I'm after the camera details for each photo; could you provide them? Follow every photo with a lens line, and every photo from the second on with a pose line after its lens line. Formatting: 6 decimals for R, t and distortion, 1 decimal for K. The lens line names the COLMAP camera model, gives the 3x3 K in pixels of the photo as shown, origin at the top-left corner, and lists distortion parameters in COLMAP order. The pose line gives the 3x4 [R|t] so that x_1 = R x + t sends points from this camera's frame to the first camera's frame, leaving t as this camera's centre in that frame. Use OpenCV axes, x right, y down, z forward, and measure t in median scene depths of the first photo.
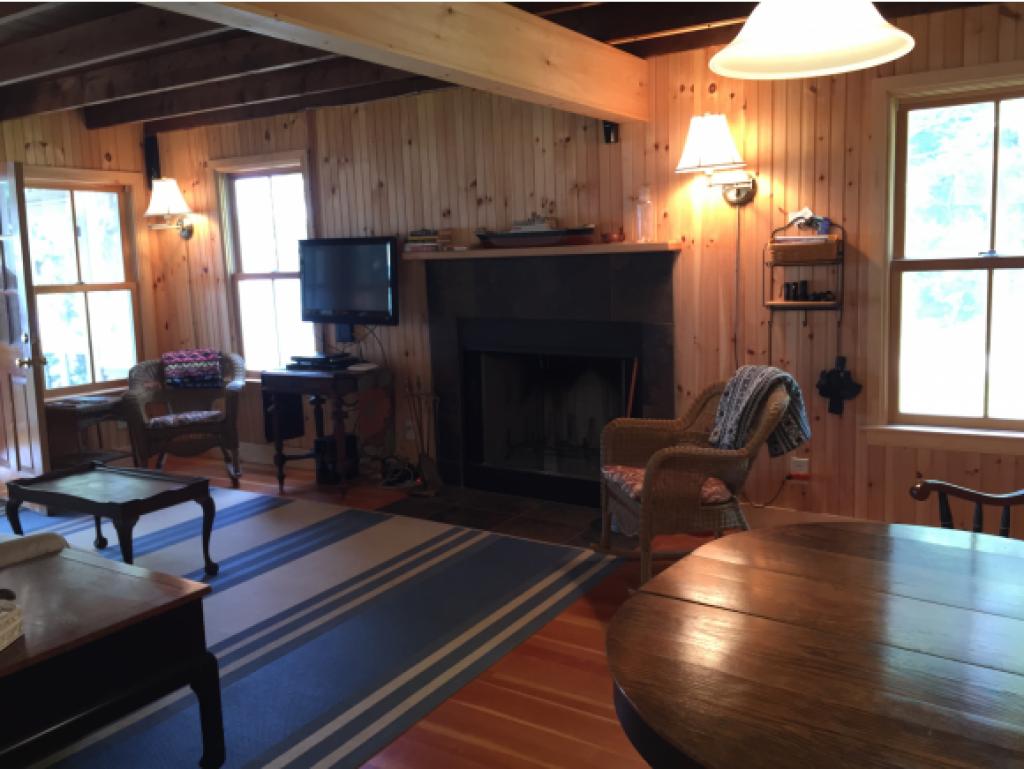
lens RADIAL K [[877.2, 0, 512.4], [0, 877.2, 376.8], [0, 0, 1]] dist [0.077741, -0.094214]
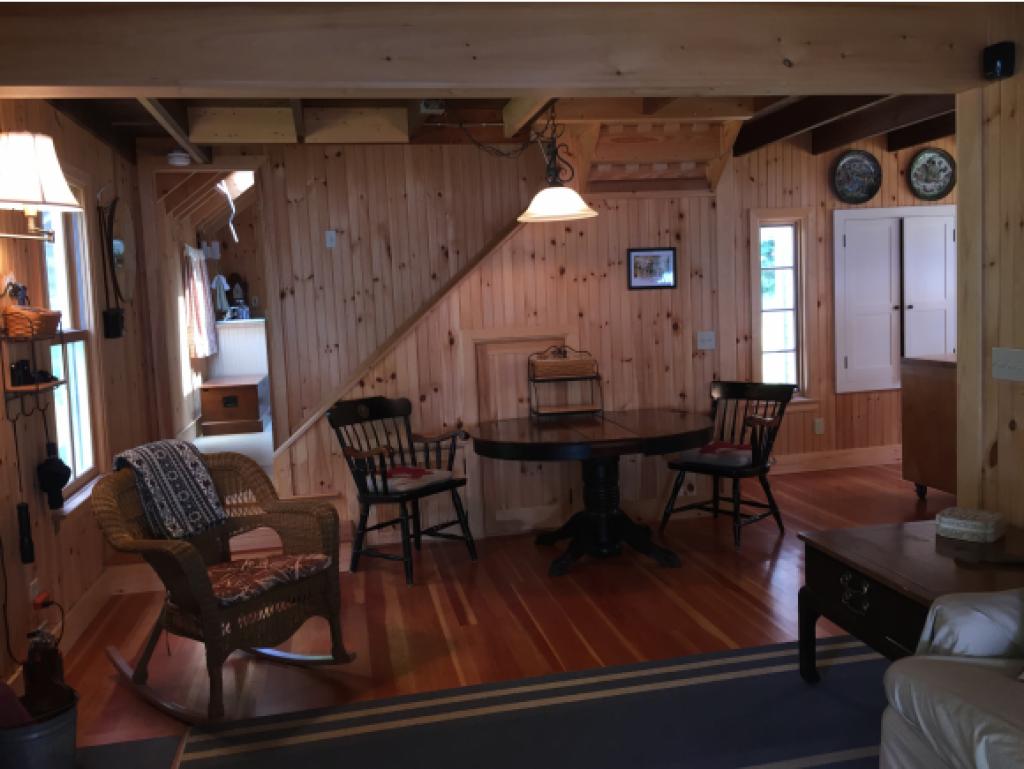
lens RADIAL K [[877.2, 0, 512.4], [0, 877.2, 376.8], [0, 0, 1]] dist [0.077741, -0.094214]
pose [[-0.689350, -0.001411, 0.724427, -0.526429], [0.164351, 0.973619, 0.158289, -0.135777], [-0.705539, 0.228177, -0.670933, 1.122362]]
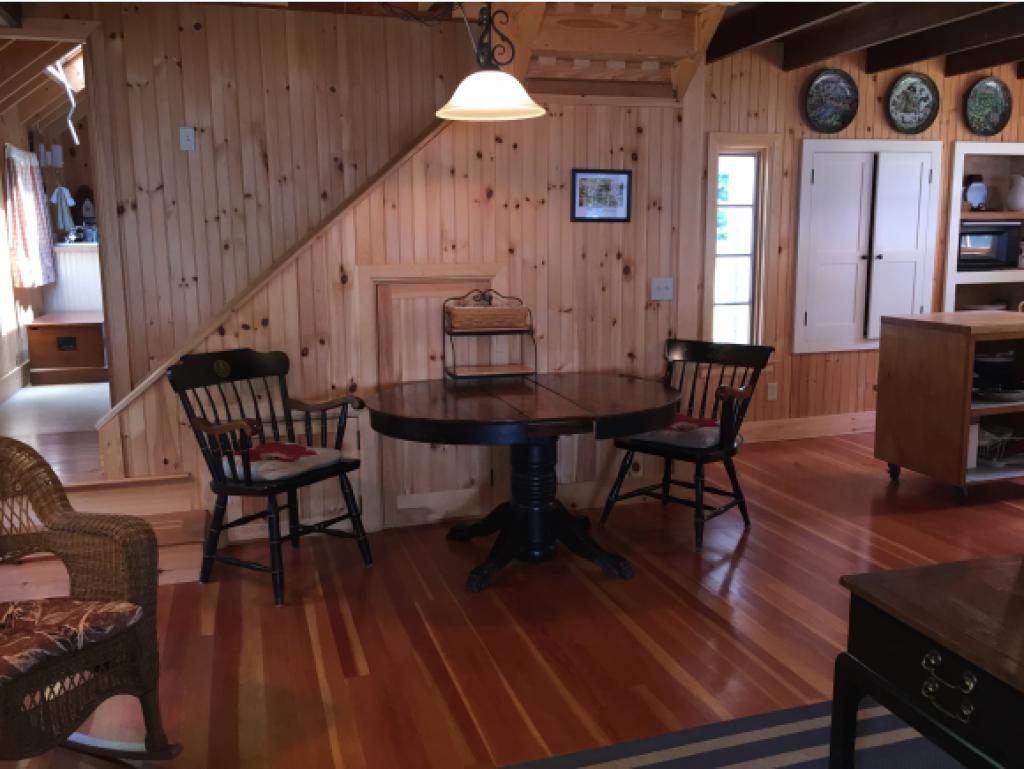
lens RADIAL K [[877.2, 0, 512.4], [0, 877.2, 376.8], [0, 0, 1]] dist [0.077741, -0.094214]
pose [[-0.764362, -0.066028, 0.641398, -0.345379], [0.117397, 0.963865, 0.239127, -0.109598], [-0.634010, 0.258077, -0.728990, 0.962583]]
